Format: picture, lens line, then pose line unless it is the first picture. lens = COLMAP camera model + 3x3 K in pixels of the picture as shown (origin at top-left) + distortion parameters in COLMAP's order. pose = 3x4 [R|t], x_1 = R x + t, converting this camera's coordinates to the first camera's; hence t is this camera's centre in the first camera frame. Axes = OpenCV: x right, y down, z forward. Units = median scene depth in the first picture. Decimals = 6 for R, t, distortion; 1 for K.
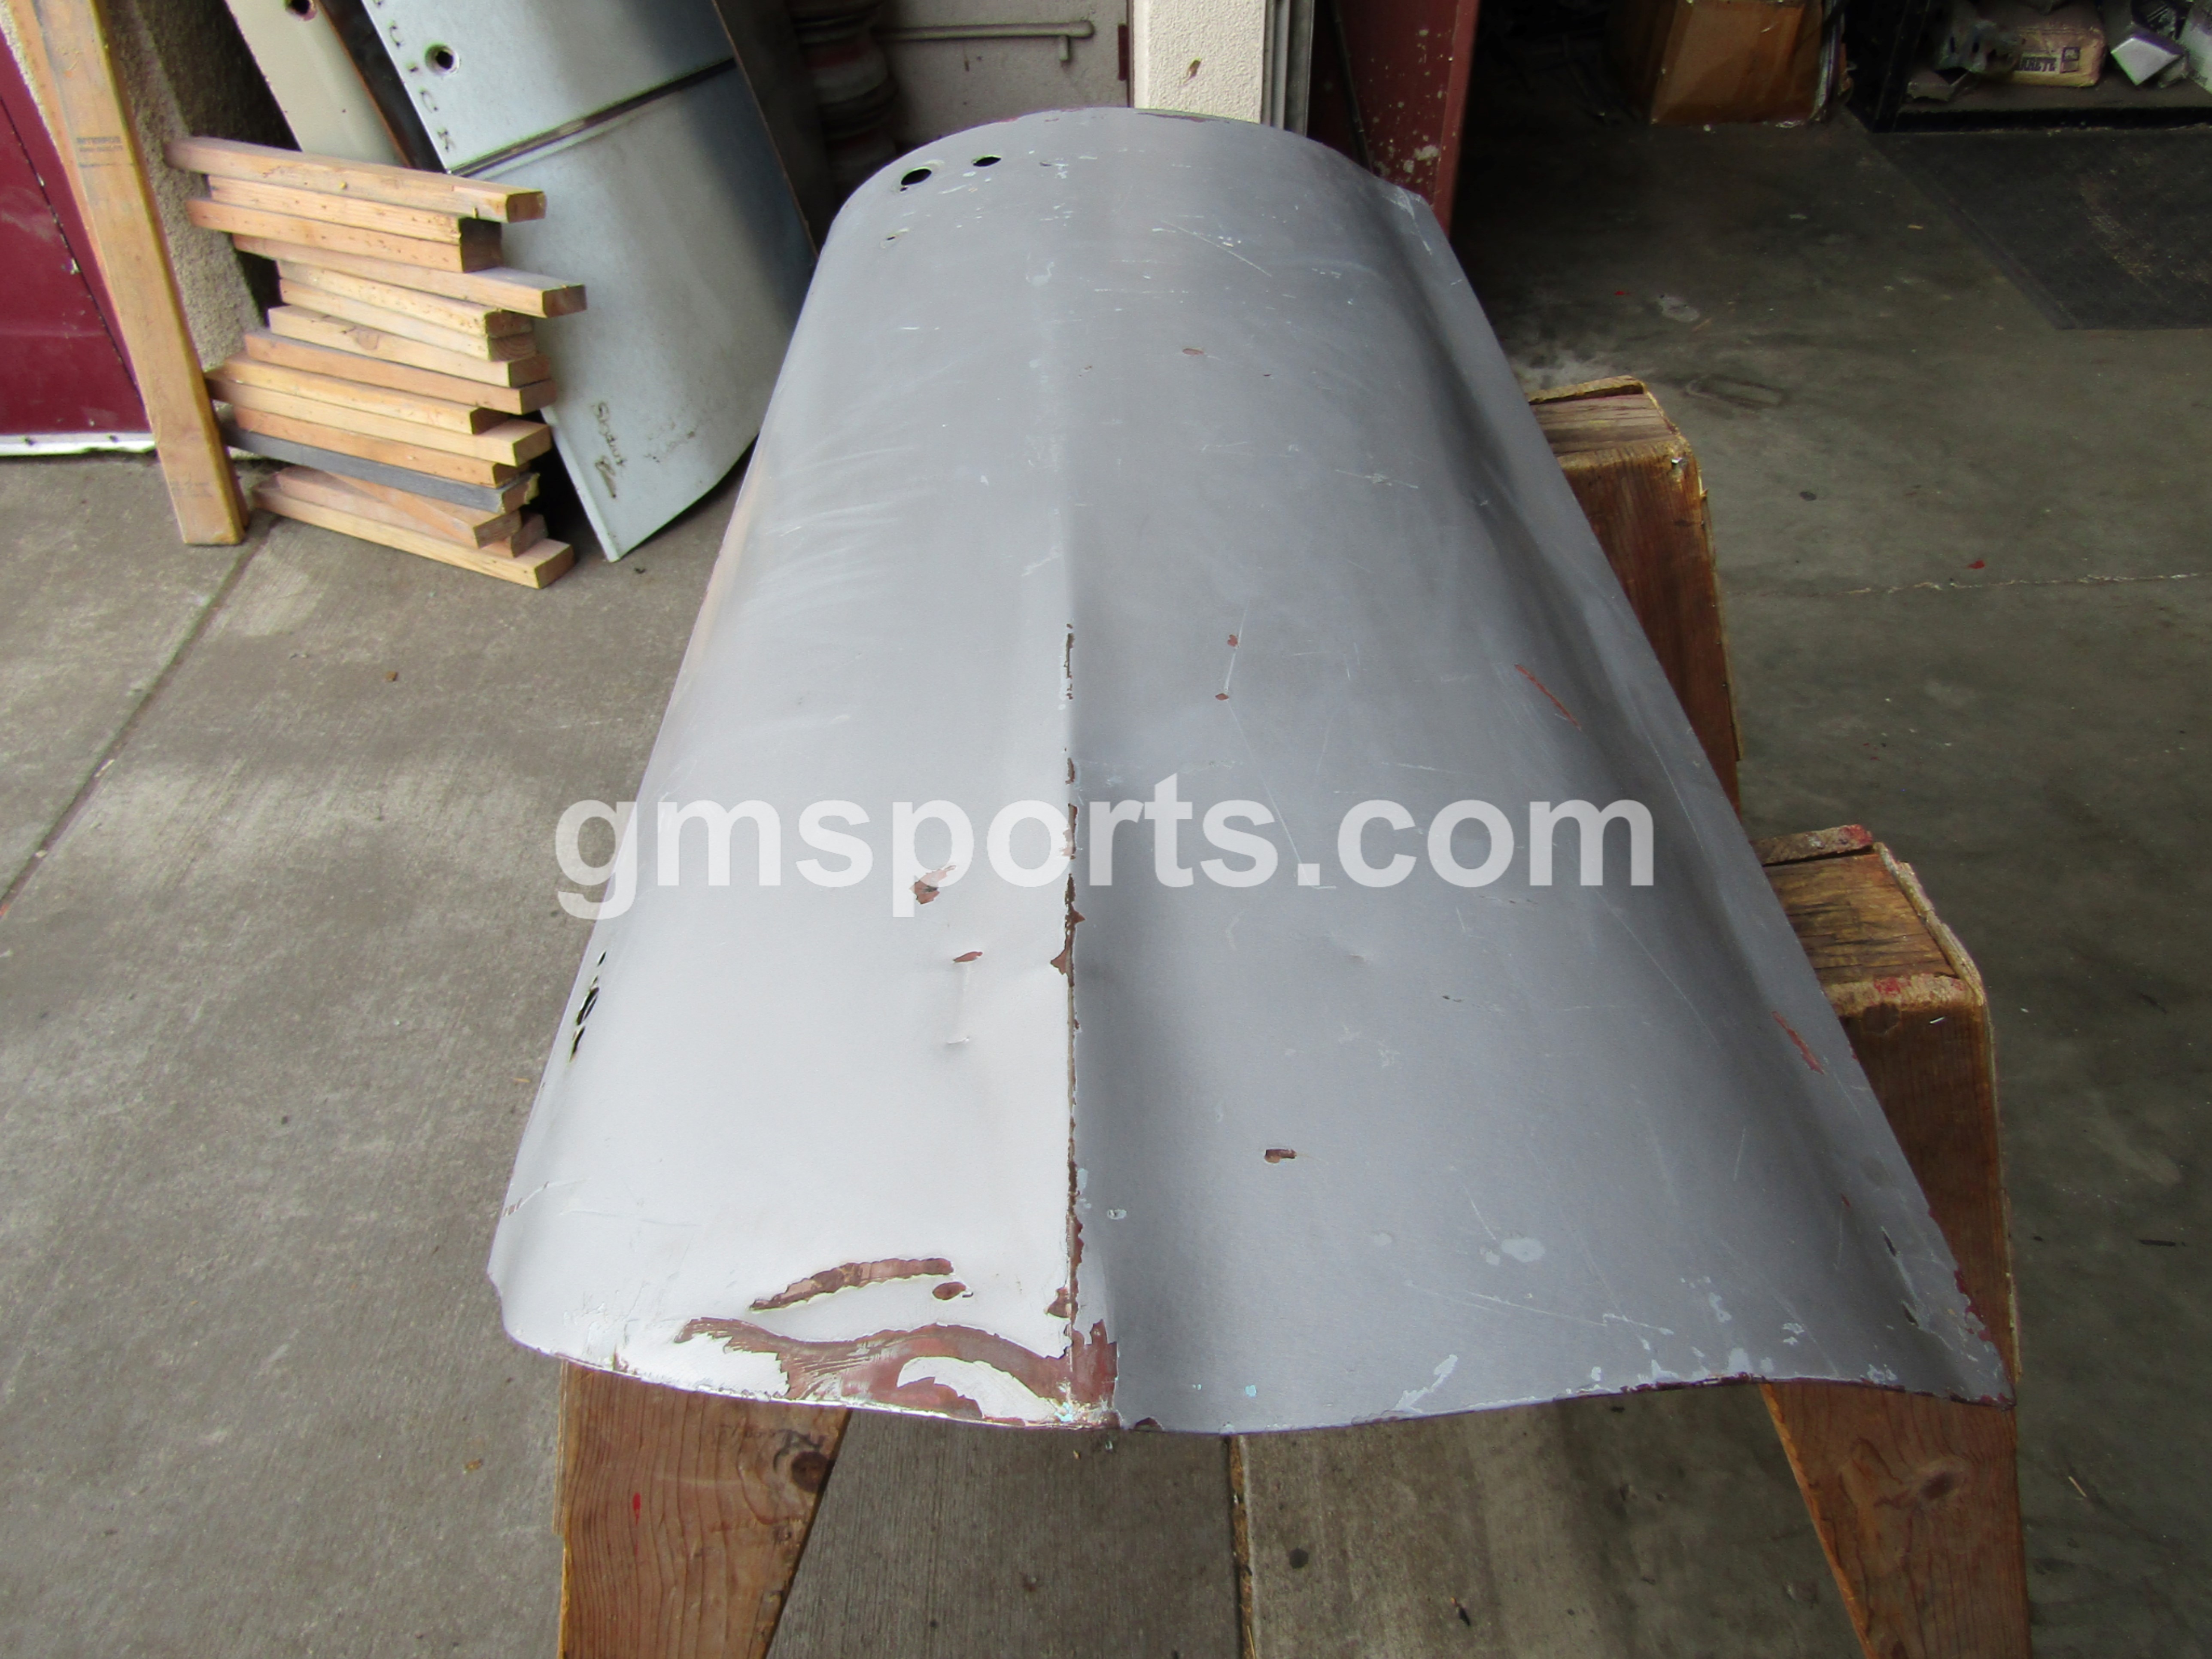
lens RADIAL K [[1559.1, 0, 1088.8], [0, 1559.1, 825.7], [0, 0, 1]] dist [-0.008085, 0.002278]
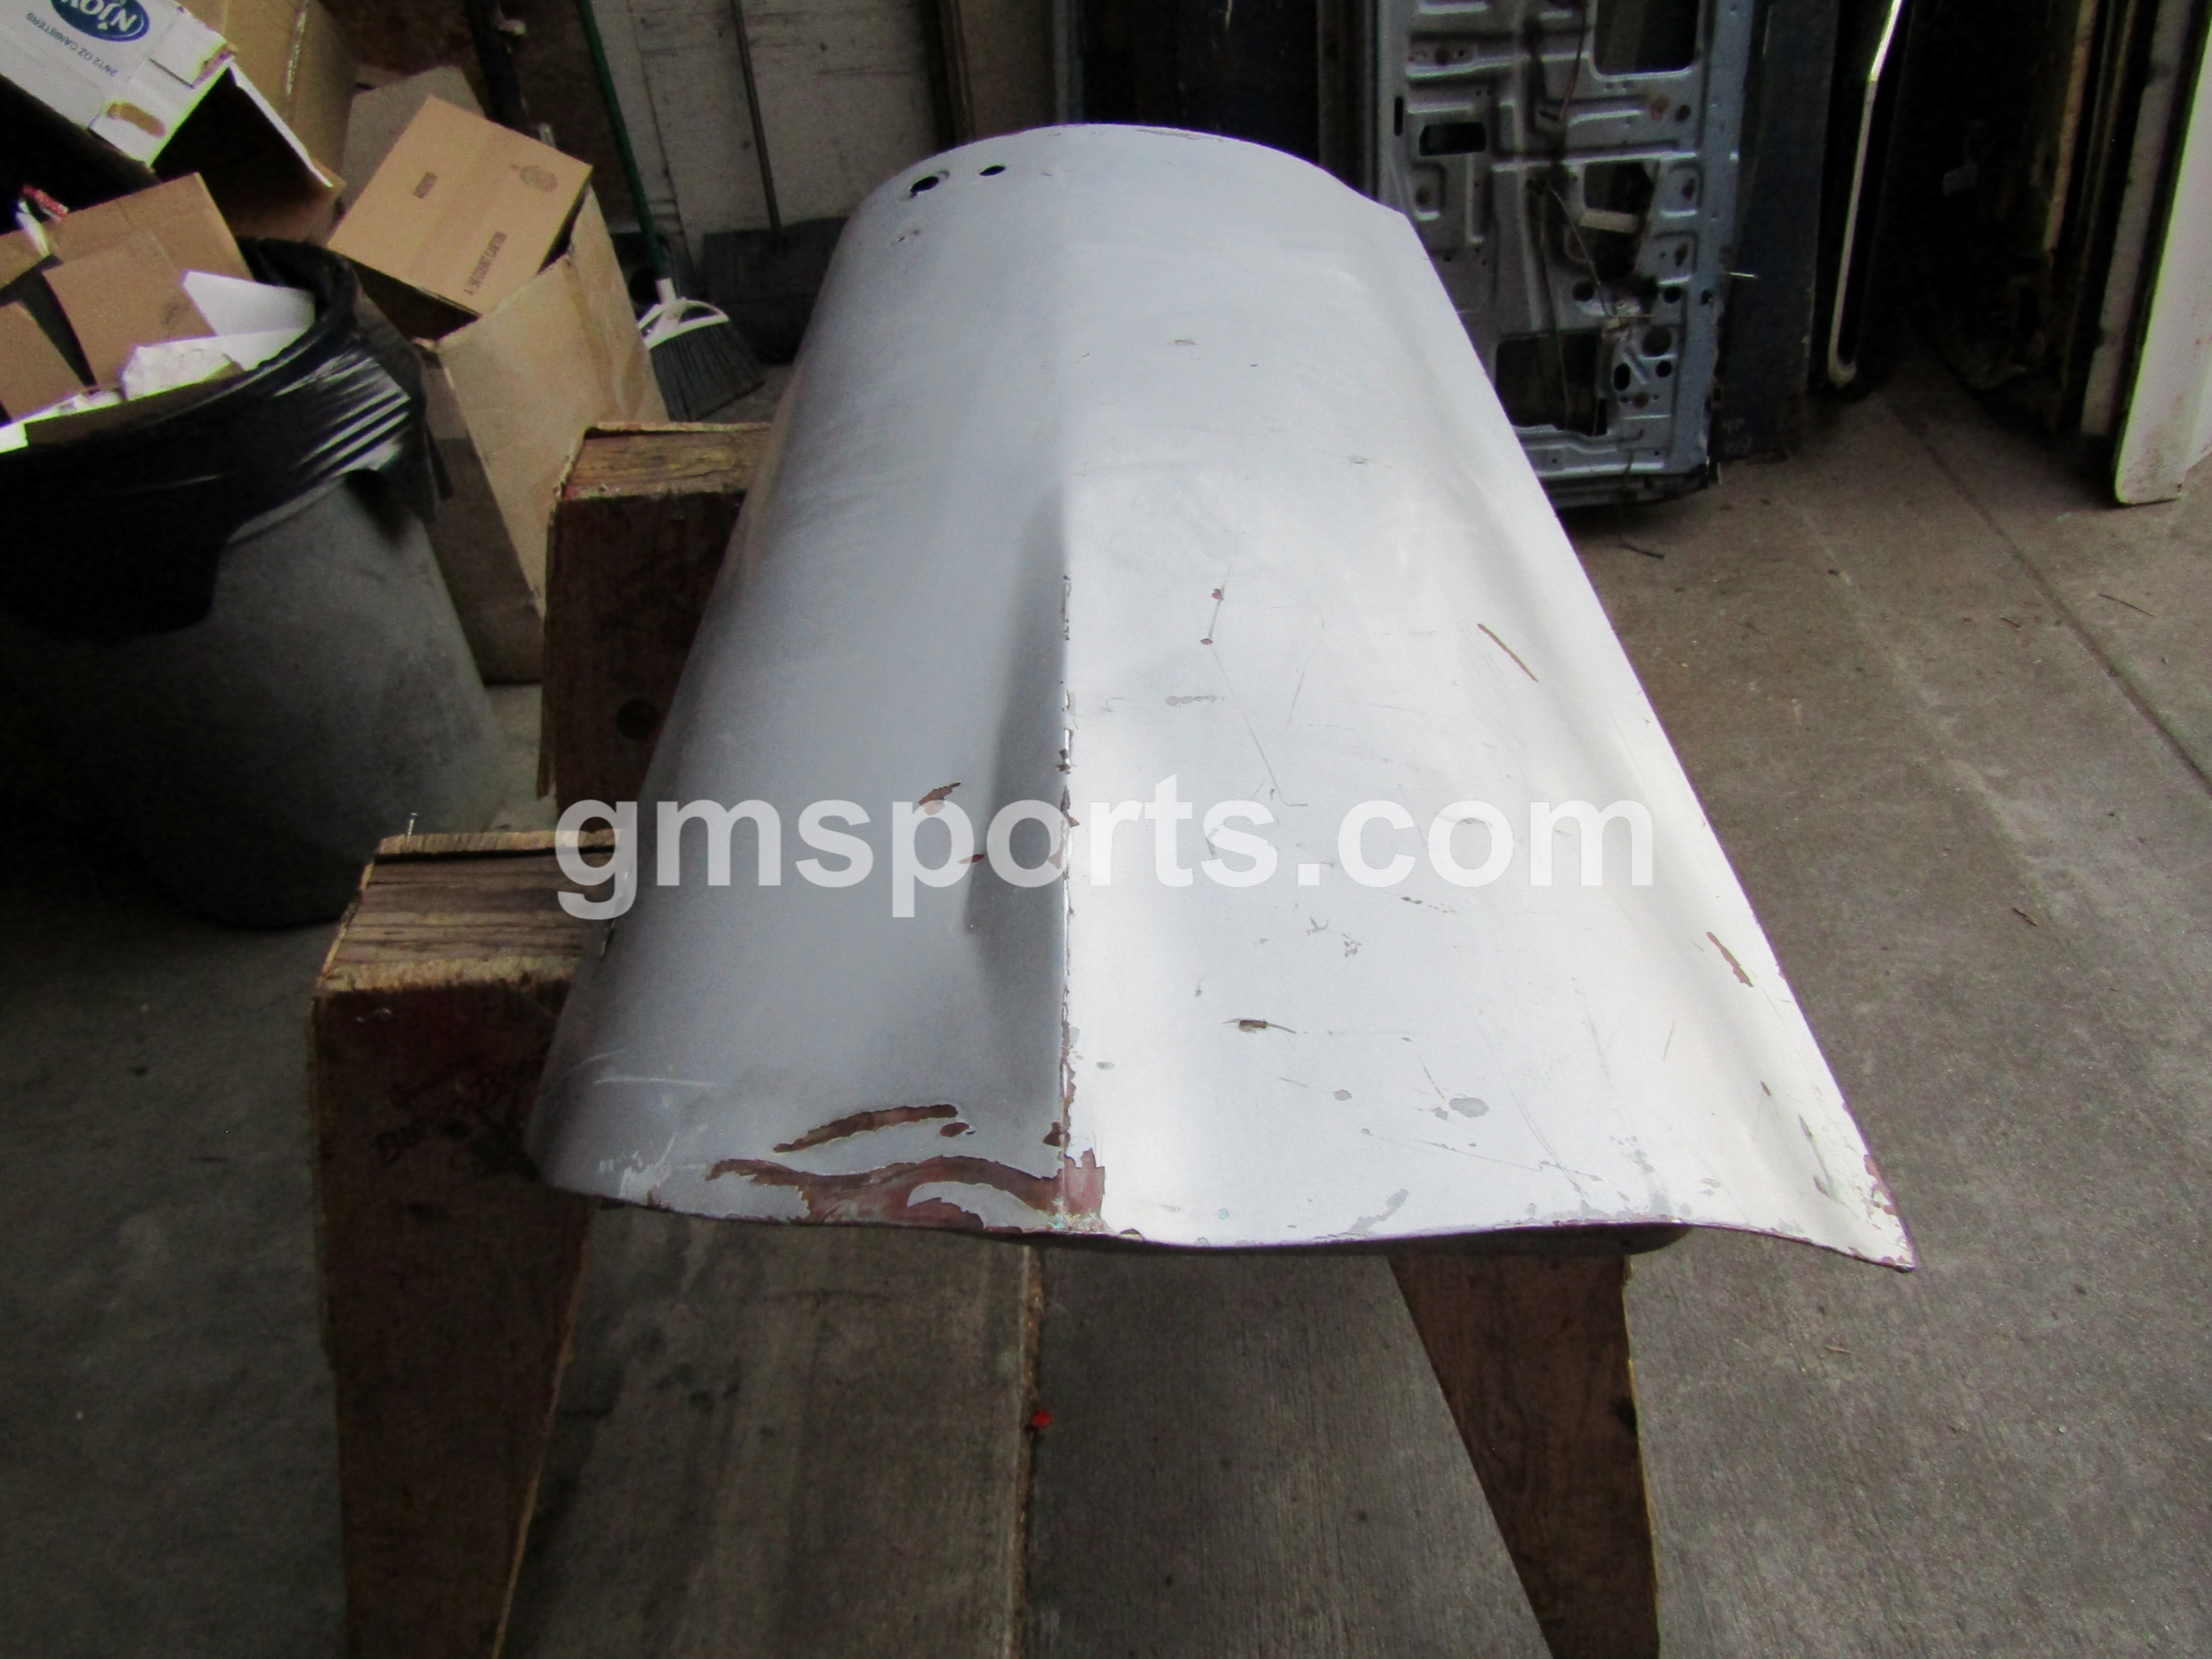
lens RADIAL K [[1559.1, 0, 1091.9], [0, 1559.1, 840.9], [0, 0, 1]] dist [-0.008085, 0.002278]
pose [[-0.995804, 0.065951, 0.063443, -0.031174], [0.069726, 0.097801, 0.992760, -0.657155], [0.059269, 0.993018, -0.101989, 0.714006]]
